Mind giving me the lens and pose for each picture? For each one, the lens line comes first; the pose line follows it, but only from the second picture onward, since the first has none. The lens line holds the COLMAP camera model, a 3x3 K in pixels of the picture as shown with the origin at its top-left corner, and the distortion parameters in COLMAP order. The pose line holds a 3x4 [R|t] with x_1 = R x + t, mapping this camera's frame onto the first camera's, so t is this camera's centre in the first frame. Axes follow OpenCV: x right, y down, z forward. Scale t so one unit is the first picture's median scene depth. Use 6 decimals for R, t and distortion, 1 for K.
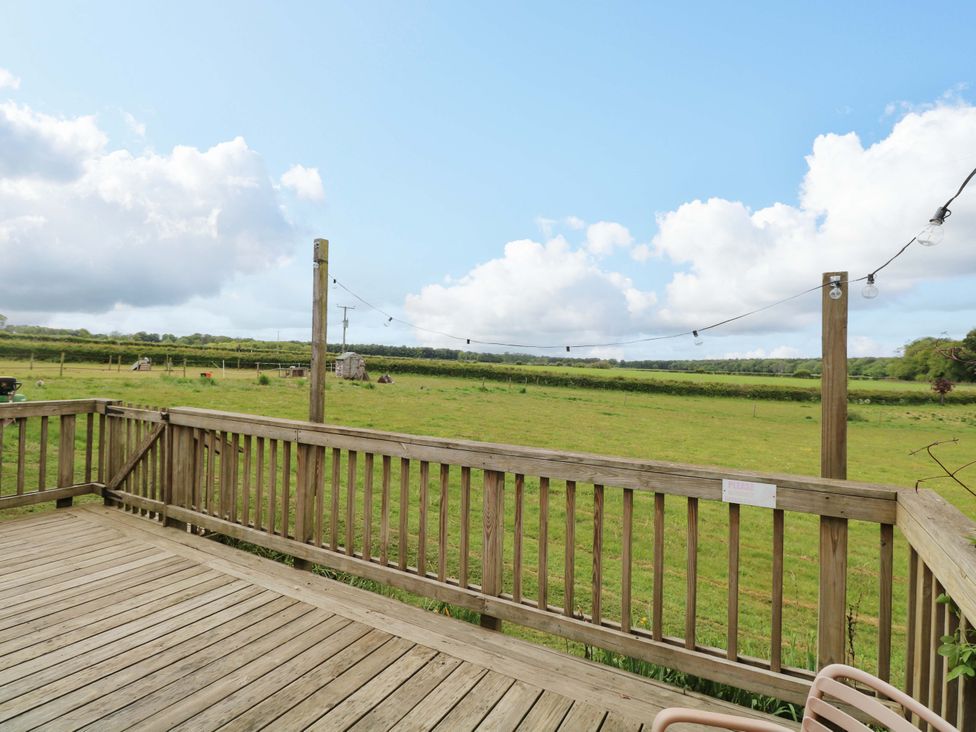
lens RADIAL K [[509.7, 0, 491.5], [0, 509.7, 360.2], [0, 0, 1]] dist [0.001763, -0.015462]
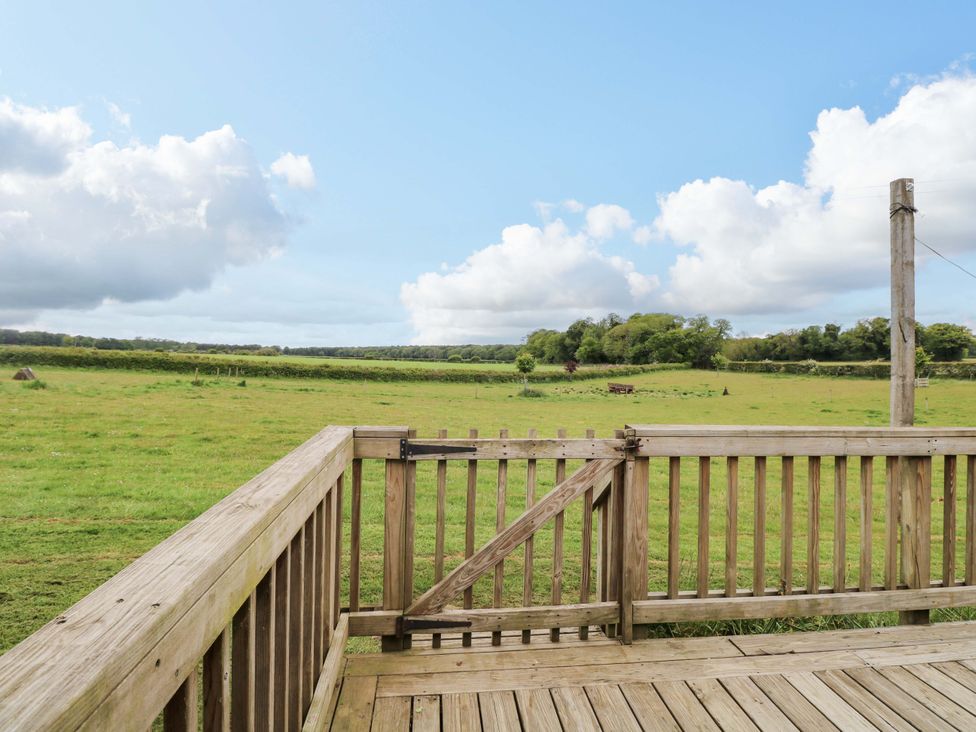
lens RADIAL K [[522.3, 0, 488.7], [0, 522.3, 356.0], [0, 0, 1]] dist [0.001053, -0.014942]
pose [[0.810101, -0.010091, 0.586203, -0.581719], [0.000068, 0.999853, 0.017118, 0.002459], [-0.586290, -0.013828, 0.809983, 0.336461]]
